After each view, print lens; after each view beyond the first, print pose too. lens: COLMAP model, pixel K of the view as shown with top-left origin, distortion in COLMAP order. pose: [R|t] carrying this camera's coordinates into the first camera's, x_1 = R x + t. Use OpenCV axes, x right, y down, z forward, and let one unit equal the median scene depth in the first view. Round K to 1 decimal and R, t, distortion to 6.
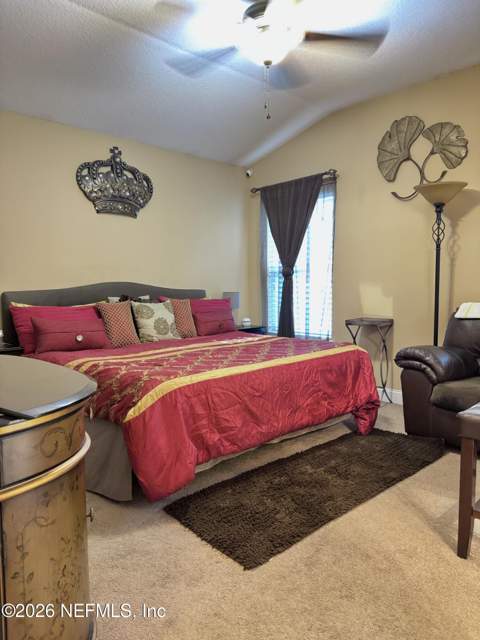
lens RADIAL K [[452.6, 0, 239.8], [0, 452.6, 320.7], [0, 0, 1]] dist [0.006967, -0.000660]
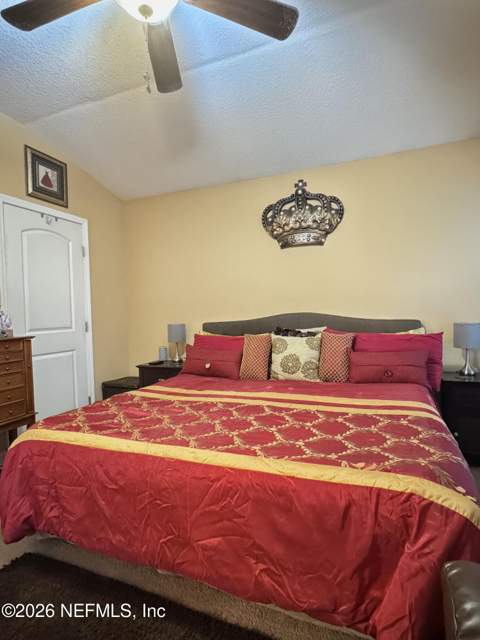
lens RADIAL K [[340.9, 0, 240.7], [0, 340.9, 319.5], [0, 0, 1]] dist [-0.004675, -0.000691]
pose [[0.410909, 0.019815, -0.911461, 0.397270], [-0.039019, 0.999230, 0.004132, -0.074181], [0.910841, 0.033866, 0.411366, 0.615553]]
